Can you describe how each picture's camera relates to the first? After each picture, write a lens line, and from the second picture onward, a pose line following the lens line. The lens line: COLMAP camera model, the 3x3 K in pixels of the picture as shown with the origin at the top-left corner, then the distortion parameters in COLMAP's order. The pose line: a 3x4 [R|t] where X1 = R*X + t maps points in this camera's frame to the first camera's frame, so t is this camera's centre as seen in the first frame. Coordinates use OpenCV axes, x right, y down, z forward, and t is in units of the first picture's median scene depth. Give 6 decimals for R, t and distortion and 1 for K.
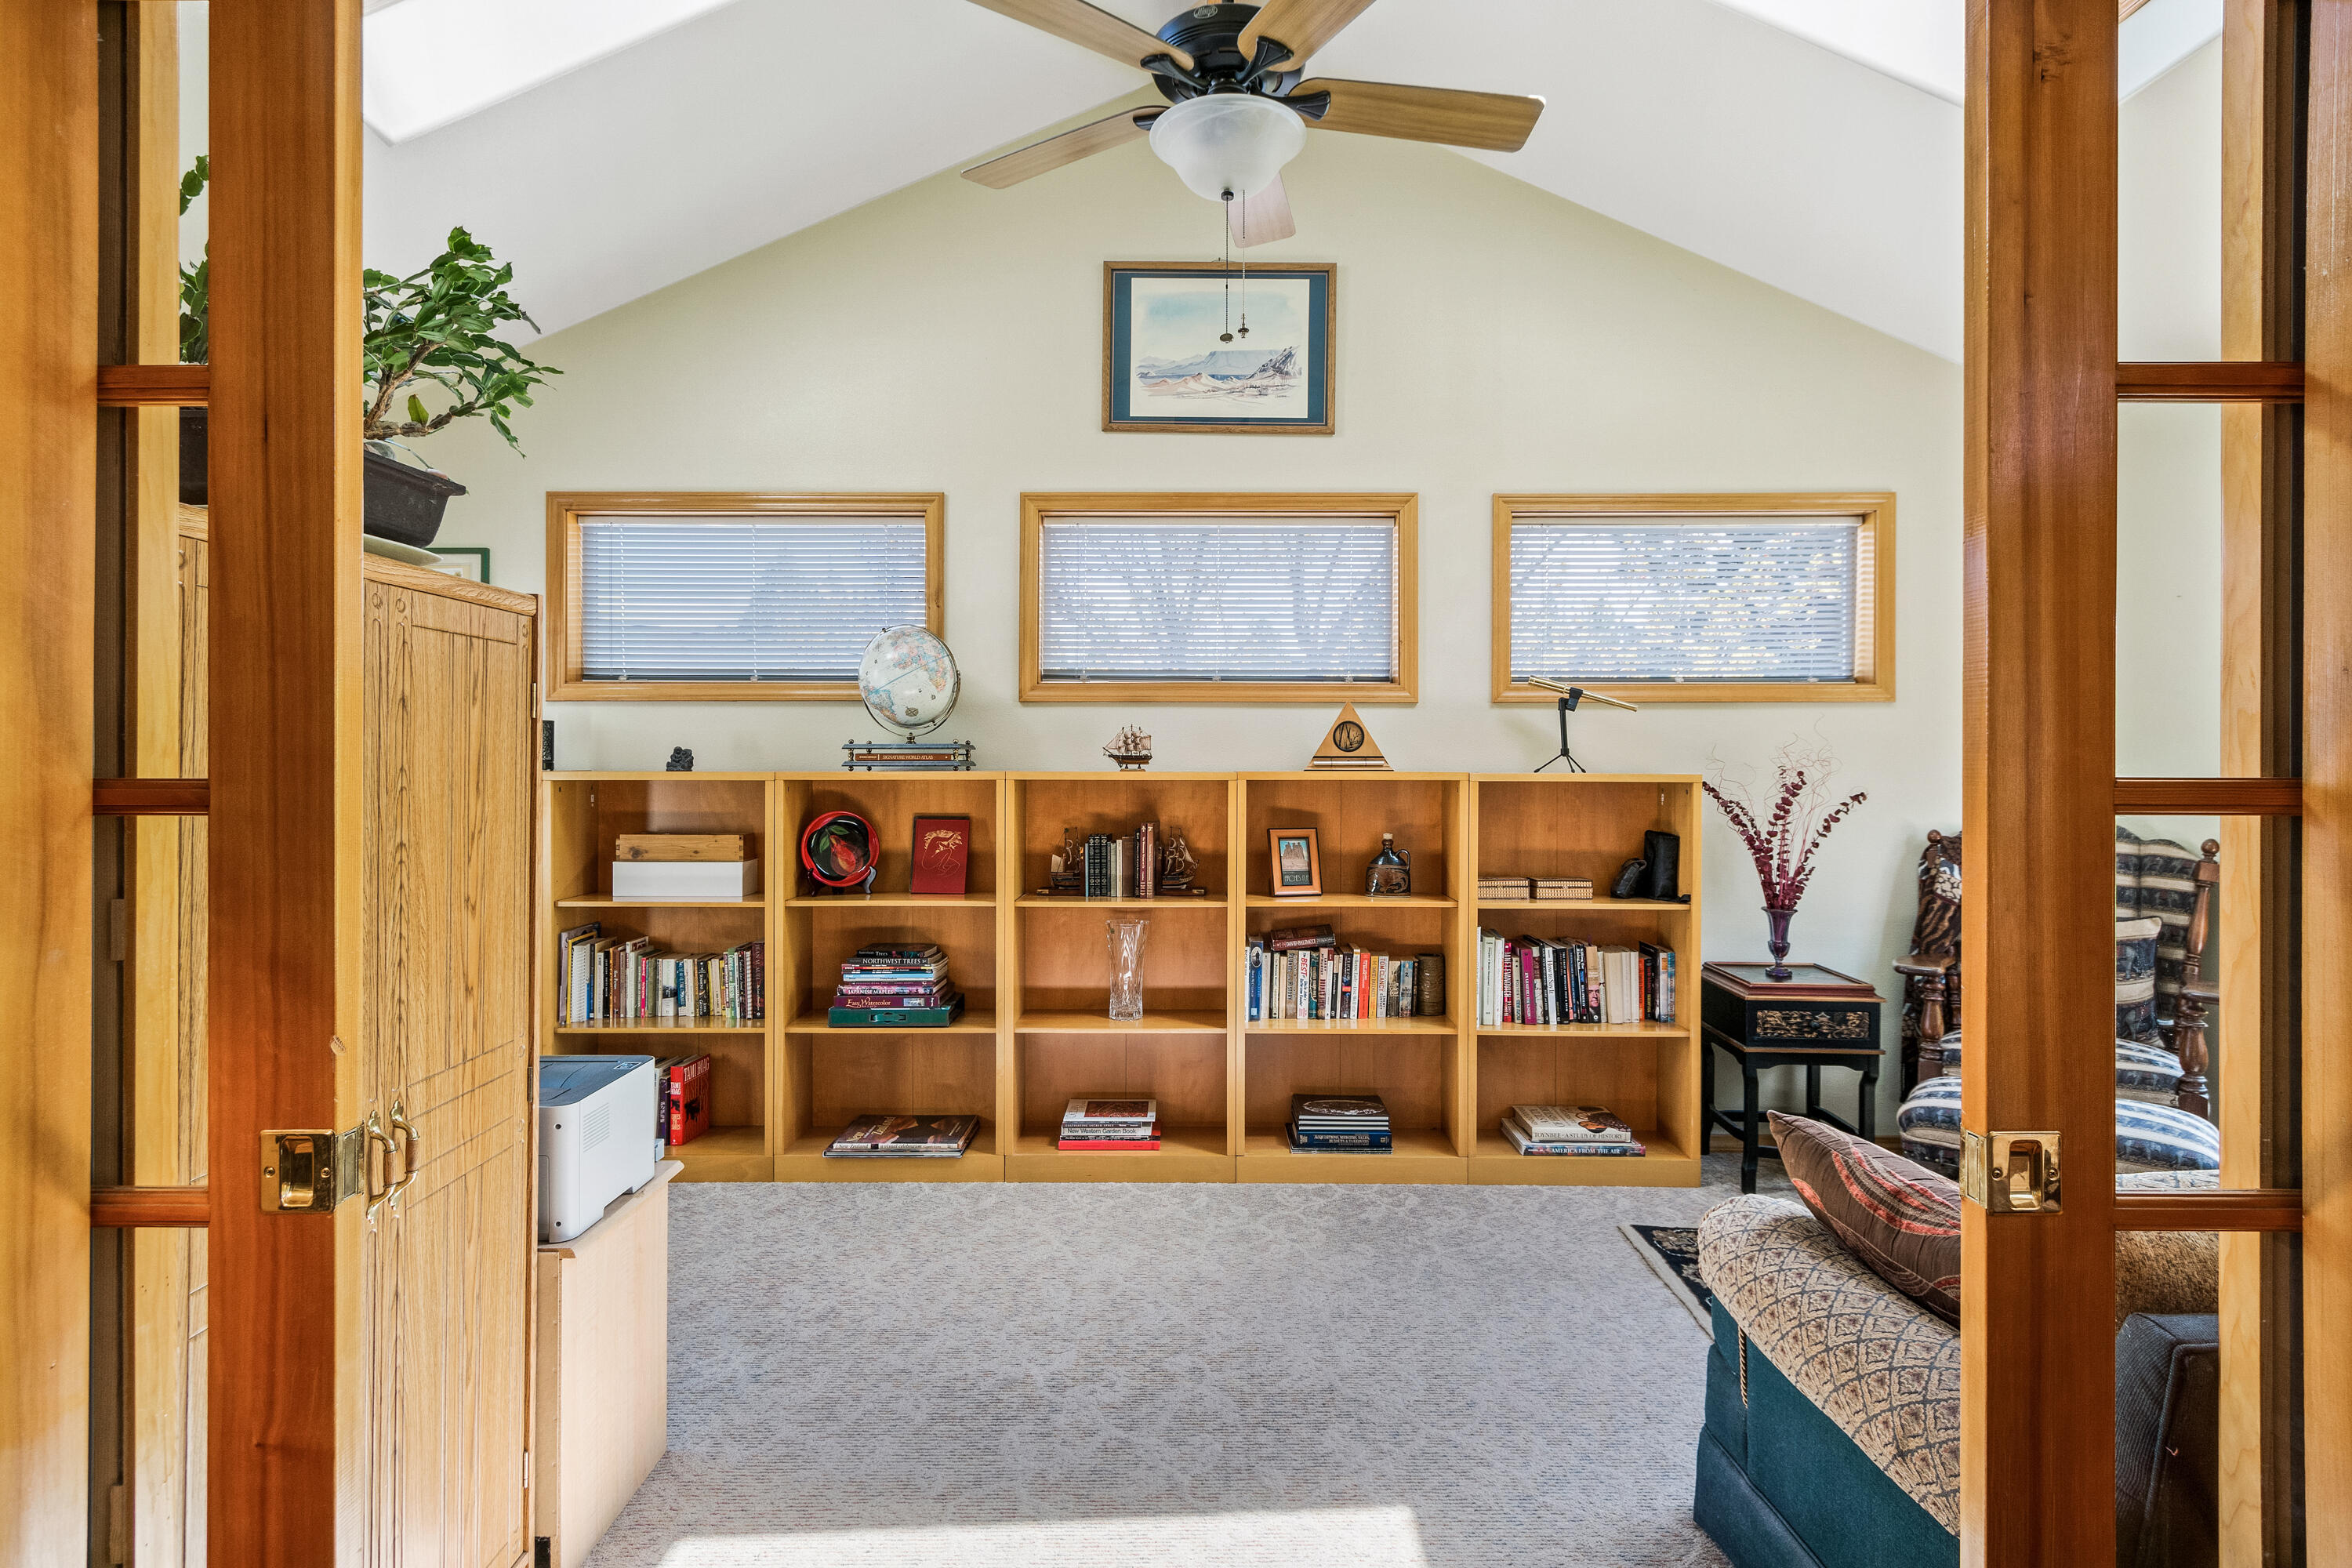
lens RADIAL K [[1232.4, 0, 1223.8], [0, 1232.4, 755.7], [0, 0, 1]] dist [-0.002675, -0.002508]
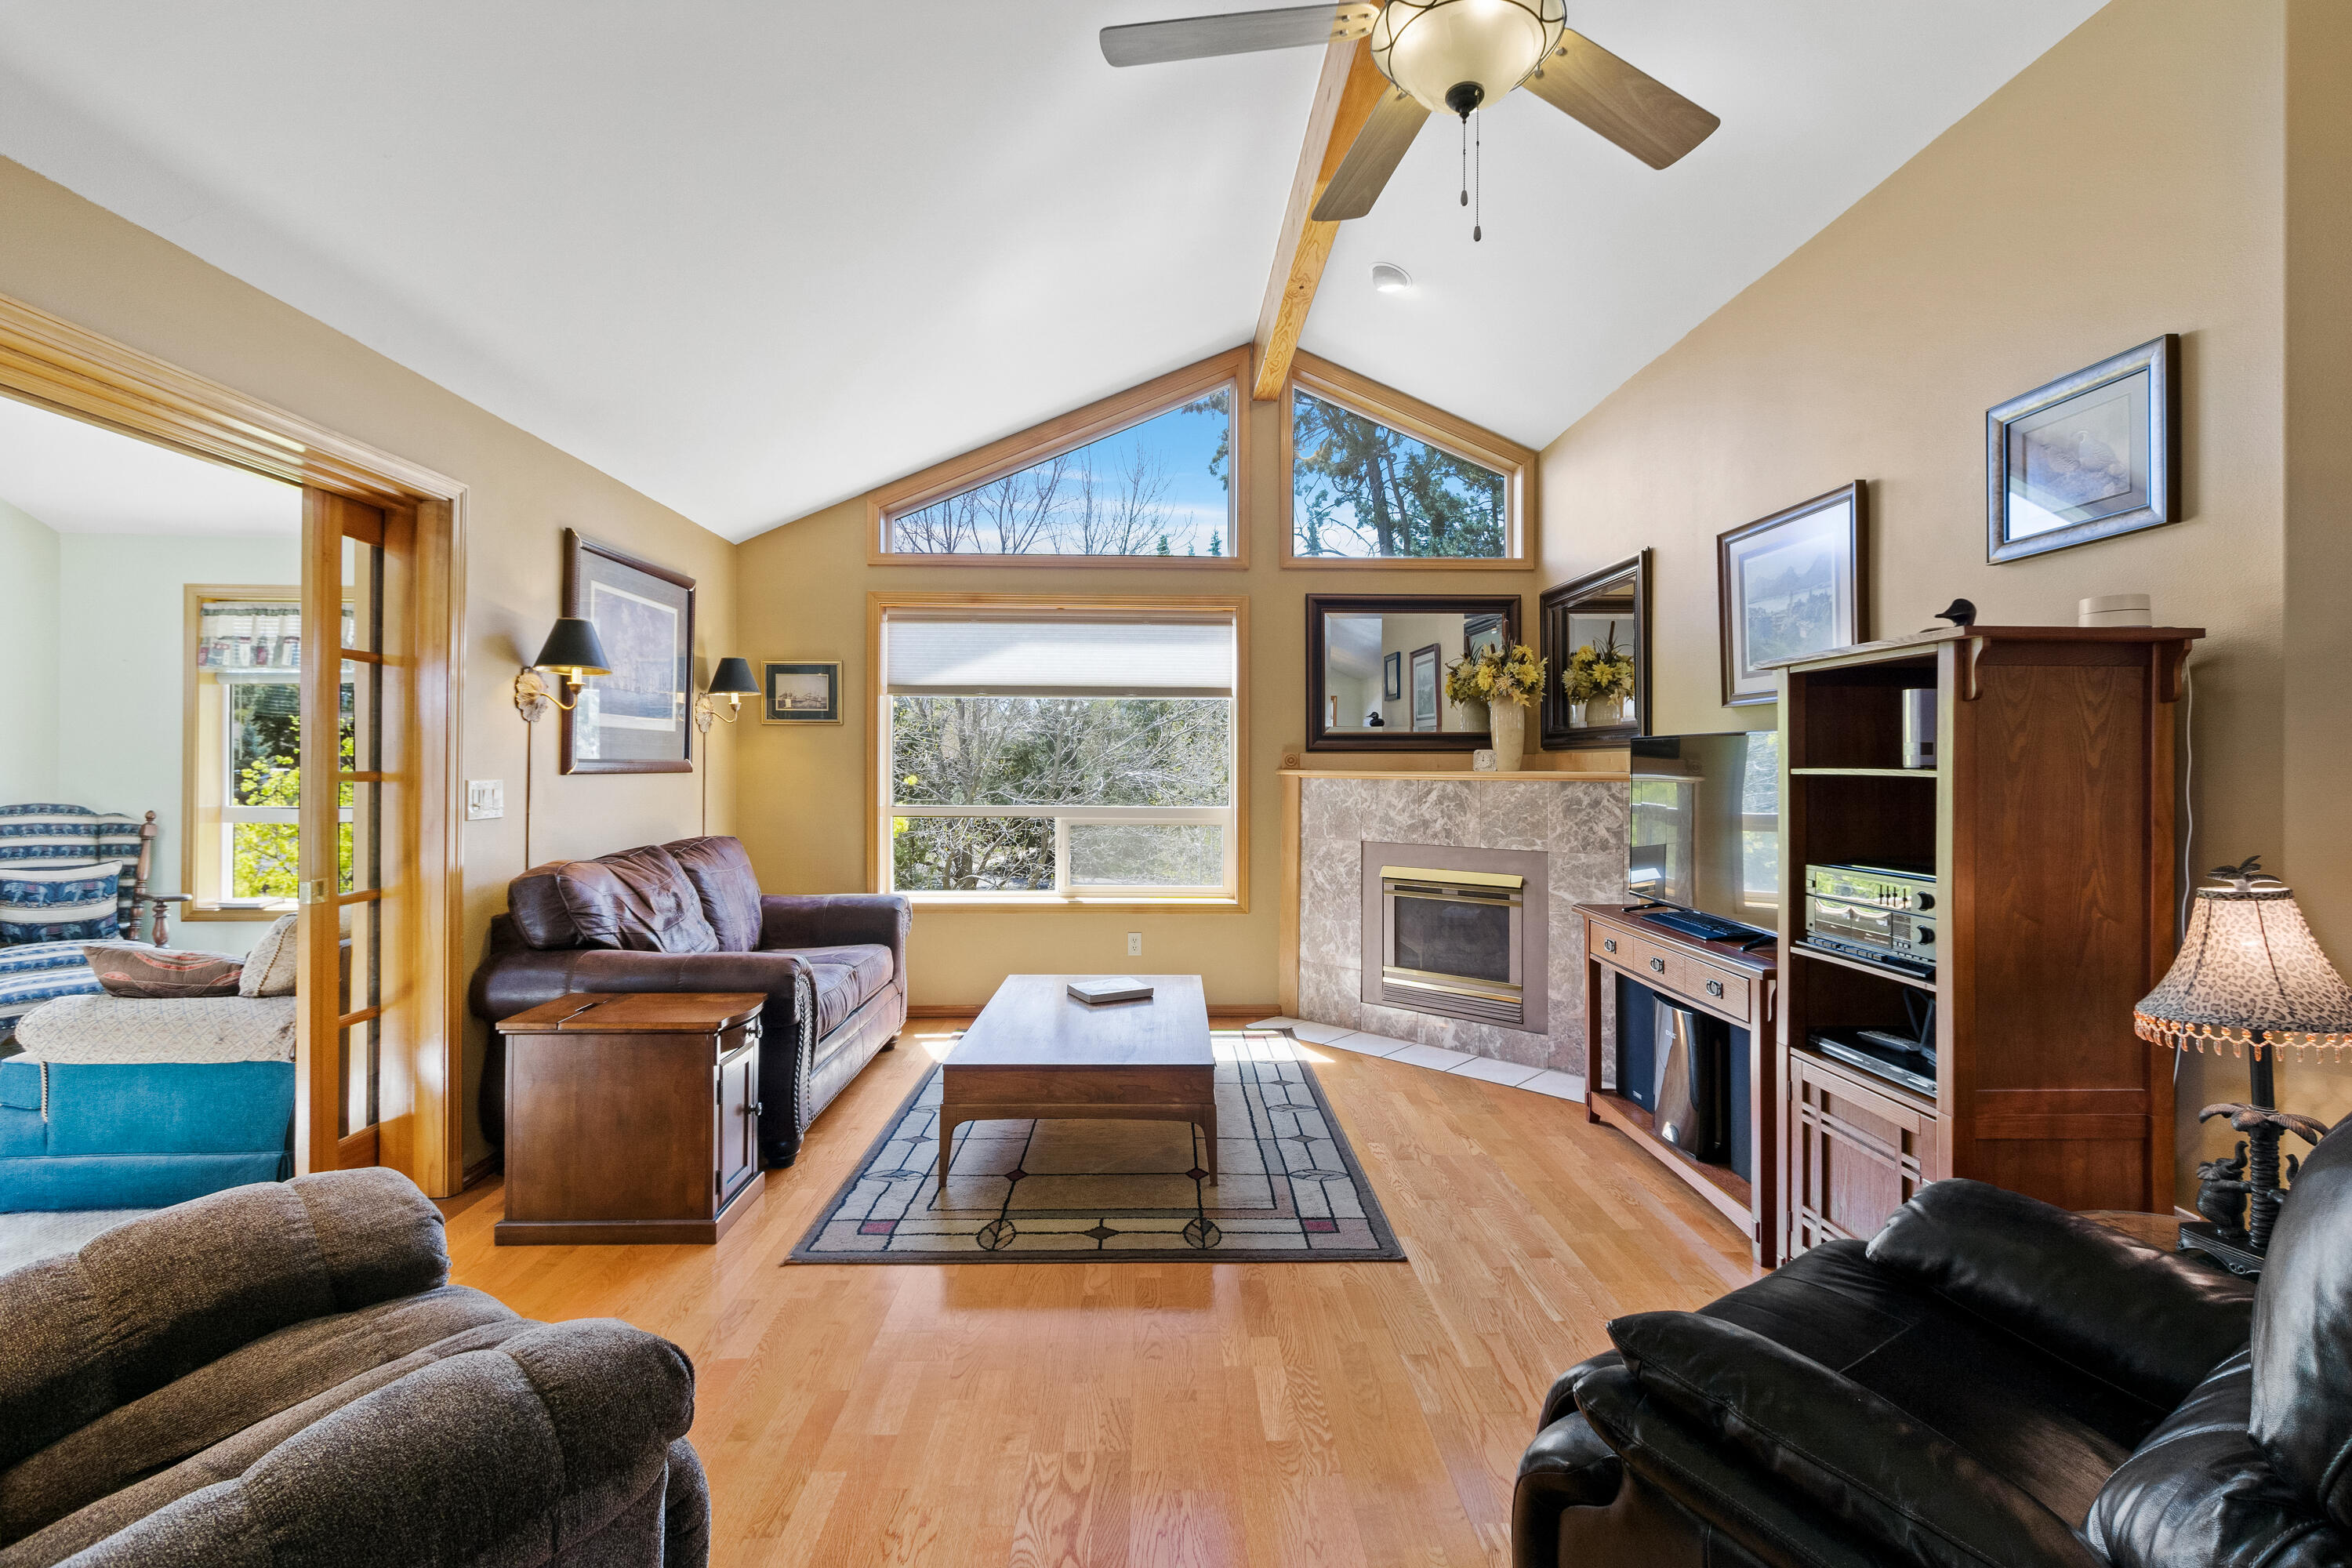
lens RADIAL K [[1059.0, 0, 1181.3], [0, 1059.0, 757.3], [0, 0, 1]] dist [-0.001667, 0.000866]
pose [[-0.014387, 0.000349, 0.999896, -0.823868], [-0.005804, 0.999983, -0.000433, -0.014788], [-0.999880, -0.005810, -0.014385, -0.472160]]
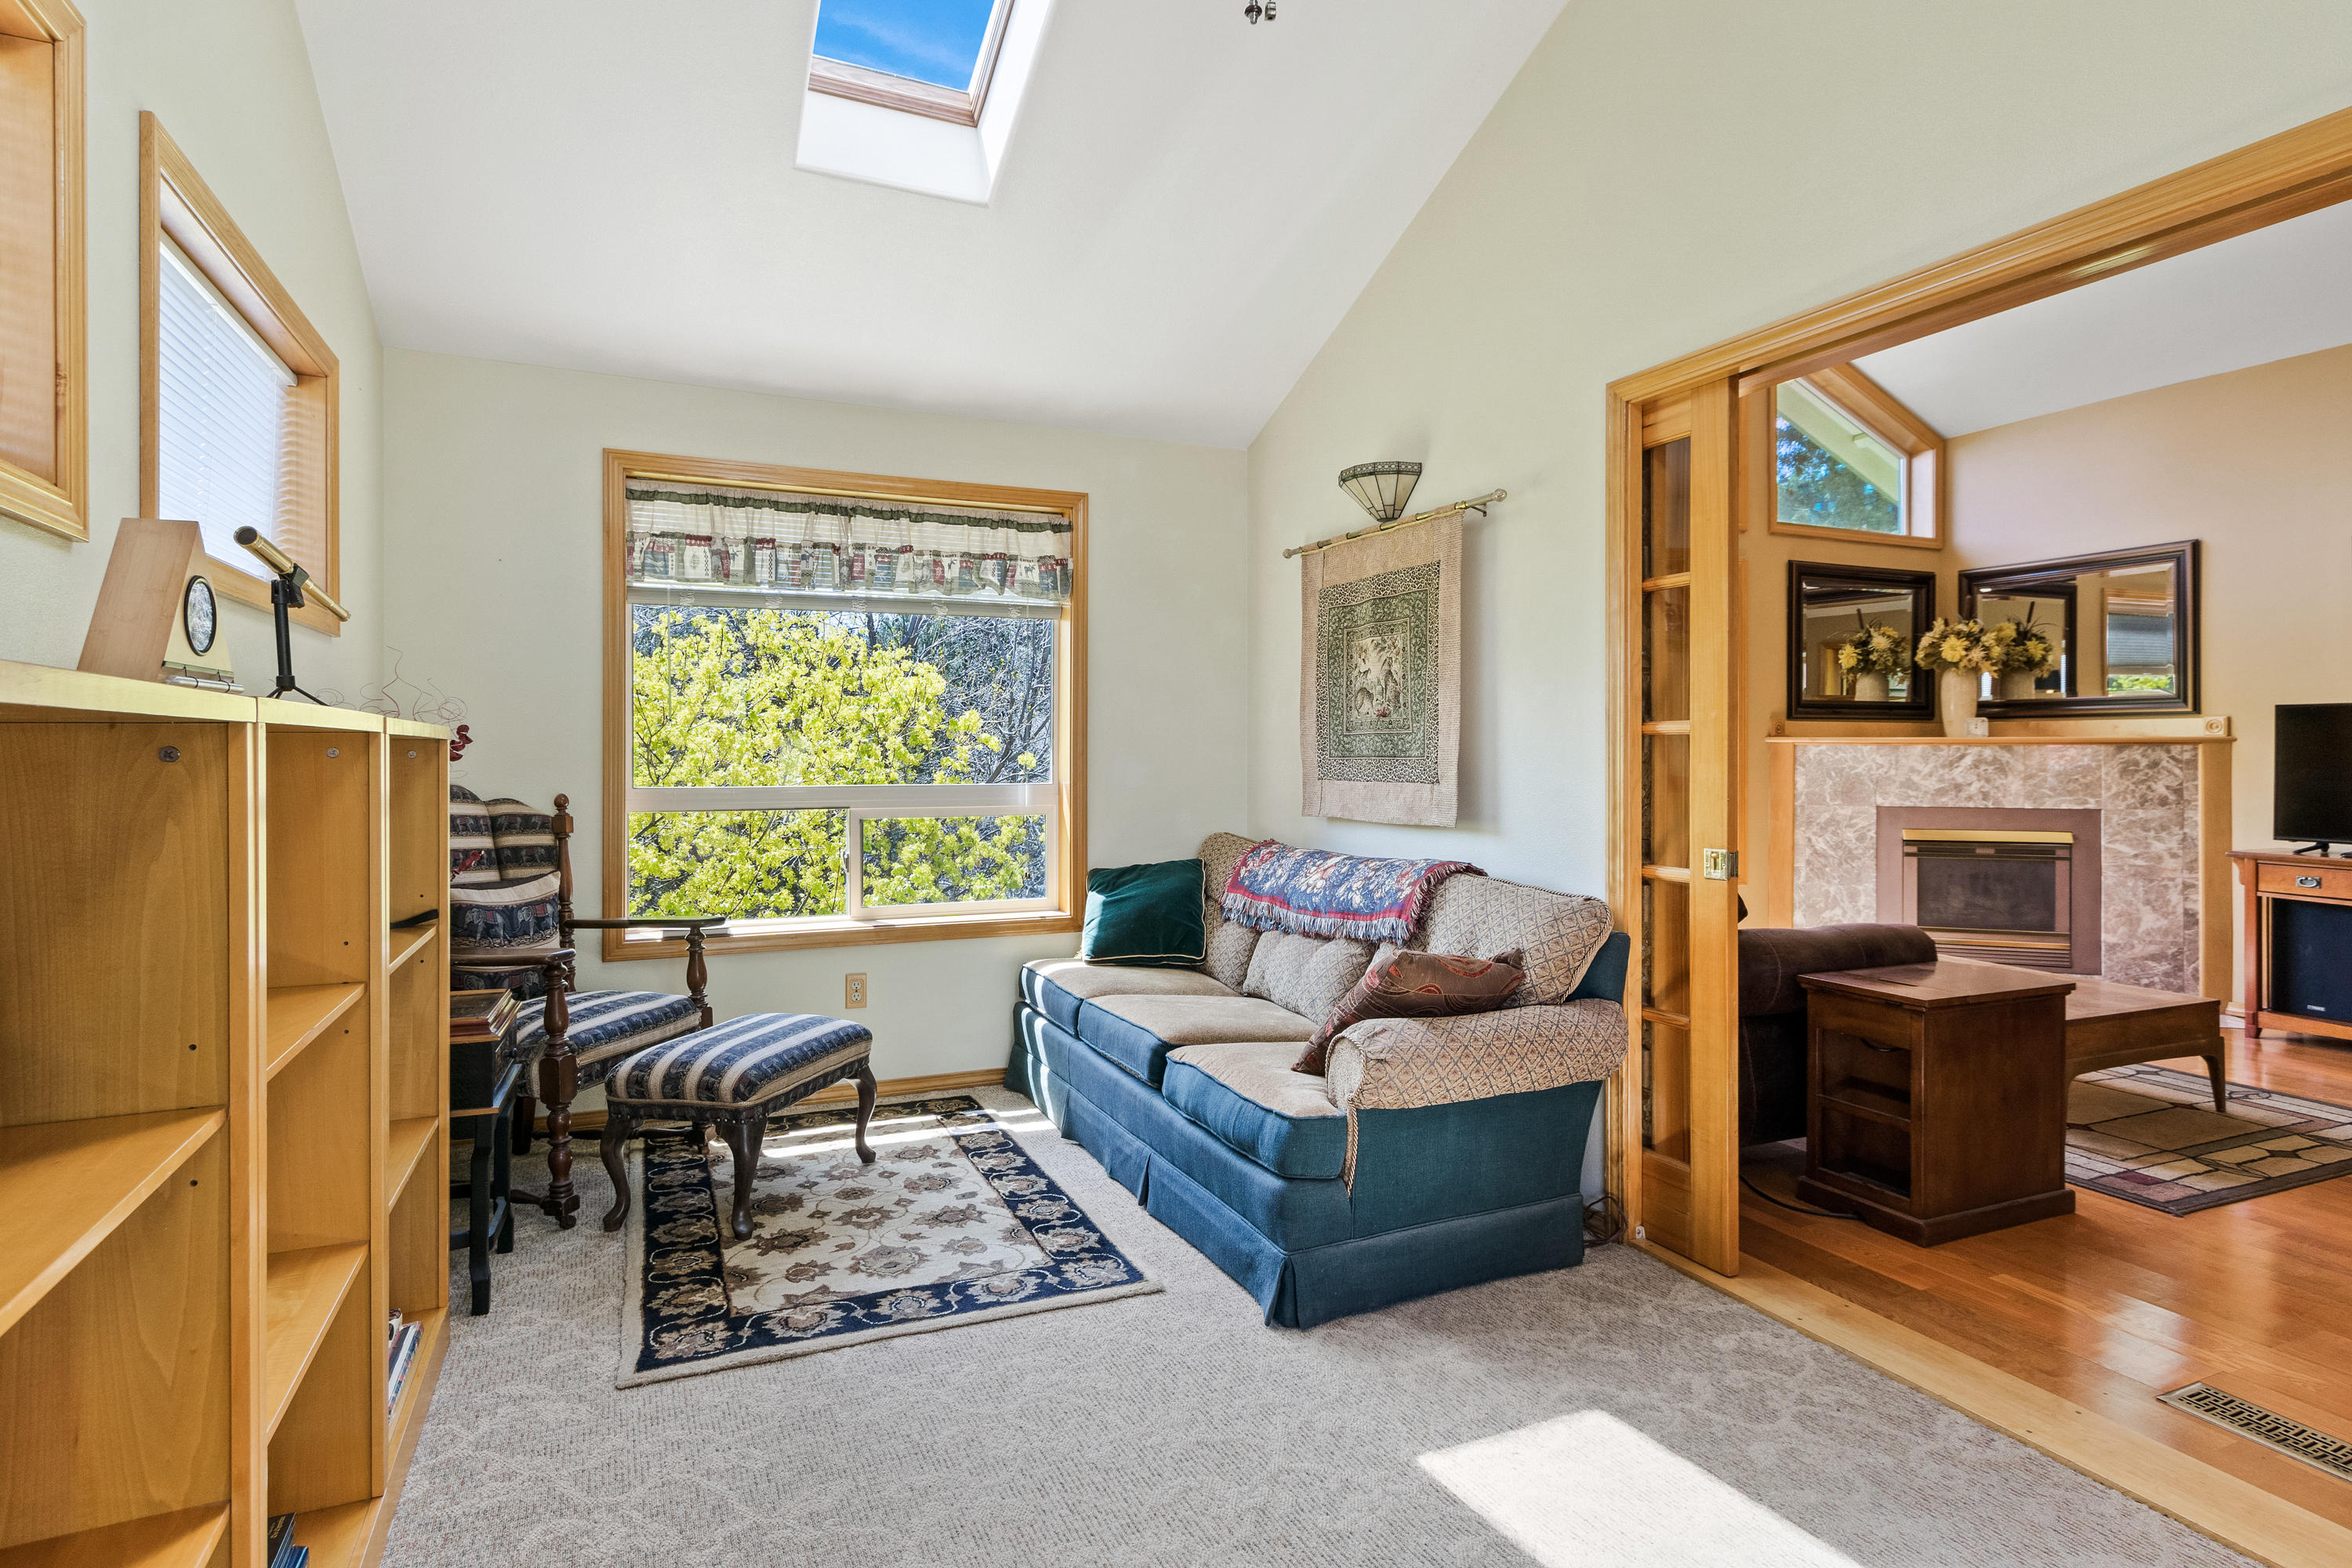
lens RADIAL K [[1232.4, 0, 1170.5], [0, 1232.4, 753.0], [0, 0, 1]] dist [-0.002675, -0.002508]
pose [[-0.390998, -0.009072, 0.920347, -0.511552], [-0.006650, 0.999953, 0.007031, 0.026306], [-0.920368, -0.003371, -0.391040, 1.185293]]
